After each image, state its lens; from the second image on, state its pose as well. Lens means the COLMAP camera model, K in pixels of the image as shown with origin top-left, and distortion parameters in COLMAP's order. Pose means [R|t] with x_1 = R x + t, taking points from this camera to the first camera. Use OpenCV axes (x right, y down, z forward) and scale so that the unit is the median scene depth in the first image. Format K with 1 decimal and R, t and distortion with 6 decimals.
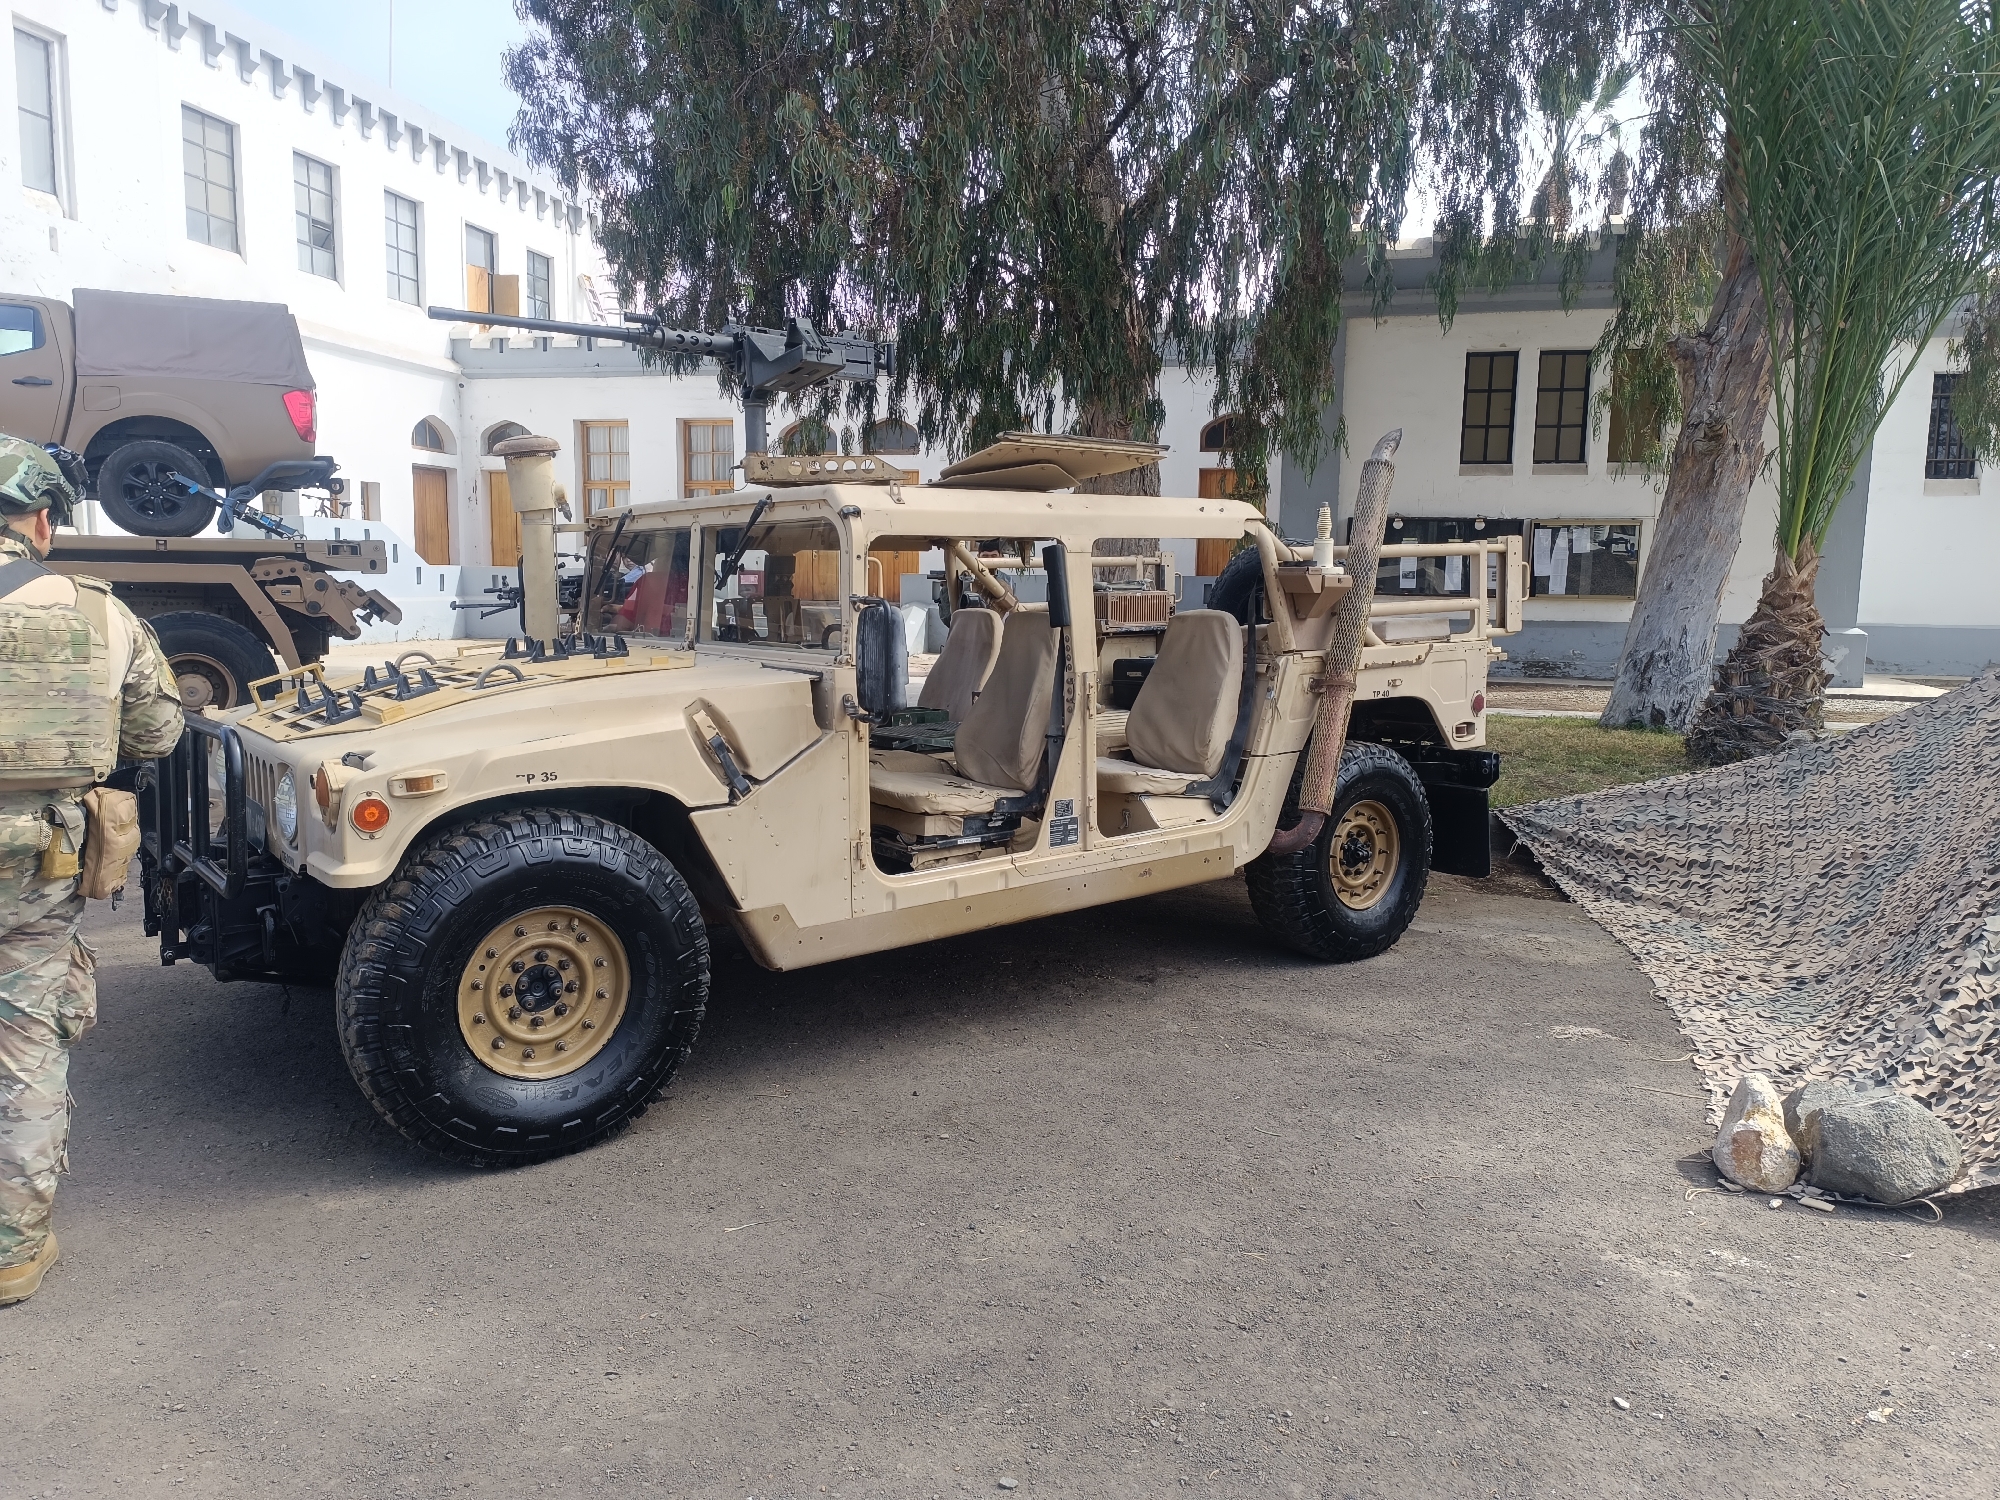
lens RADIAL K [[1265.2, 0, 1000.0], [0, 1265.2, 750.0], [0, 0, 1]] dist [0.055999, -0.059400]
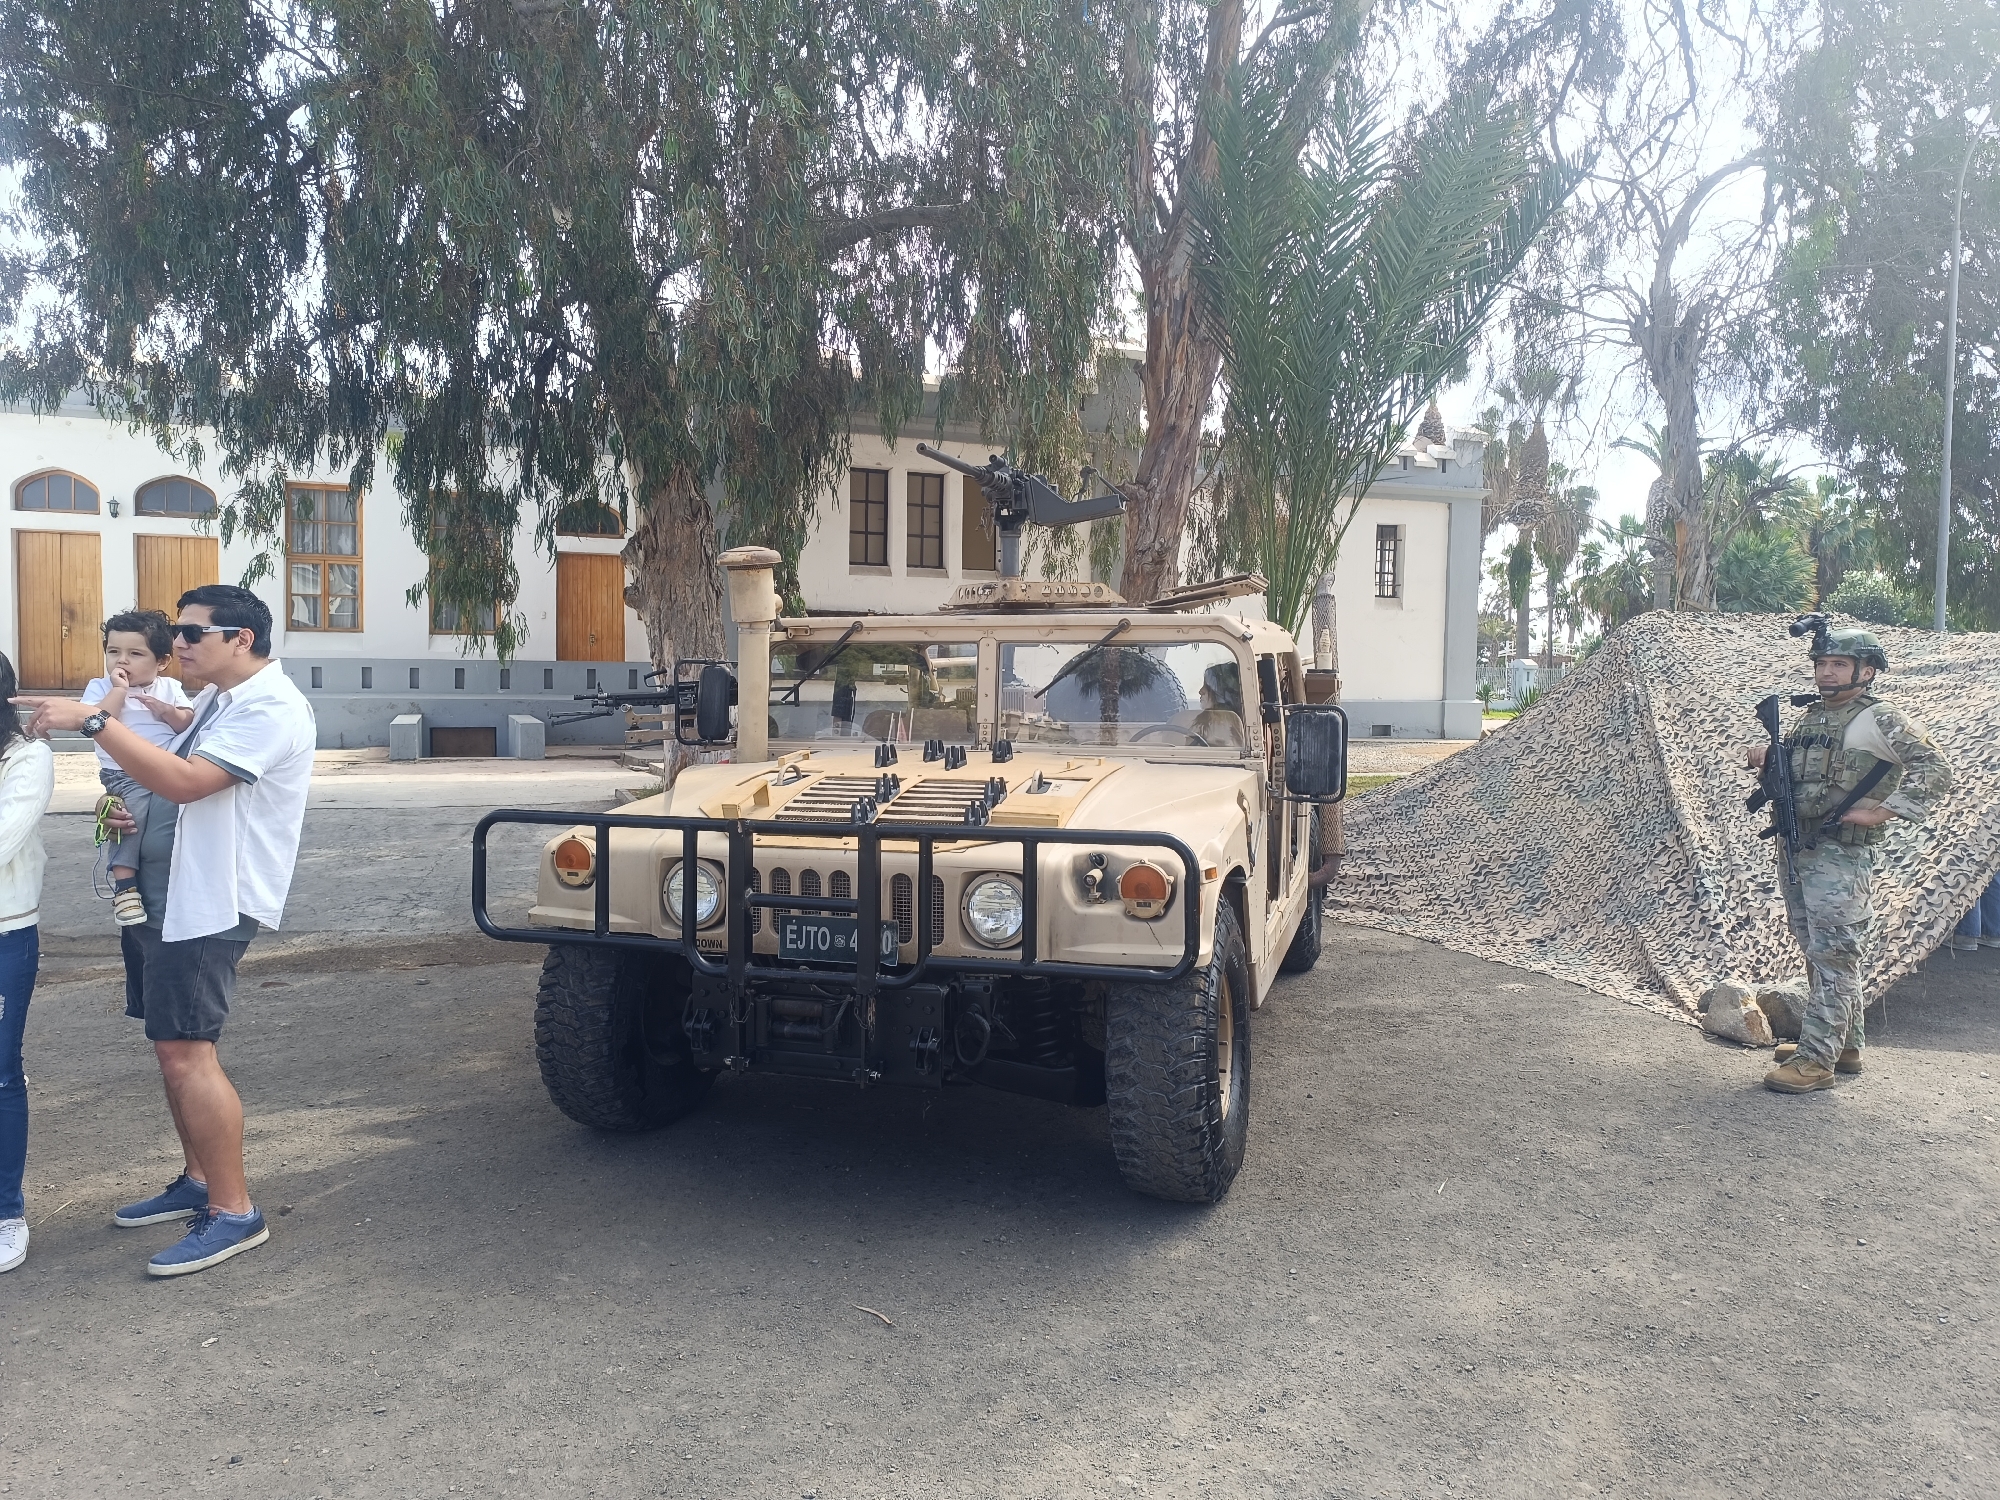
lens RADIAL K [[1265.2, 0, 1000.0], [0, 1265.2, 750.0], [0, 0, 1]] dist [0.055999, -0.059400]
pose [[0.832781, -0.037191, 0.552353, -0.724758], [0.073163, 0.996383, -0.043218, -0.024959], [-0.548747, 0.076403, 0.832490, 0.077754]]
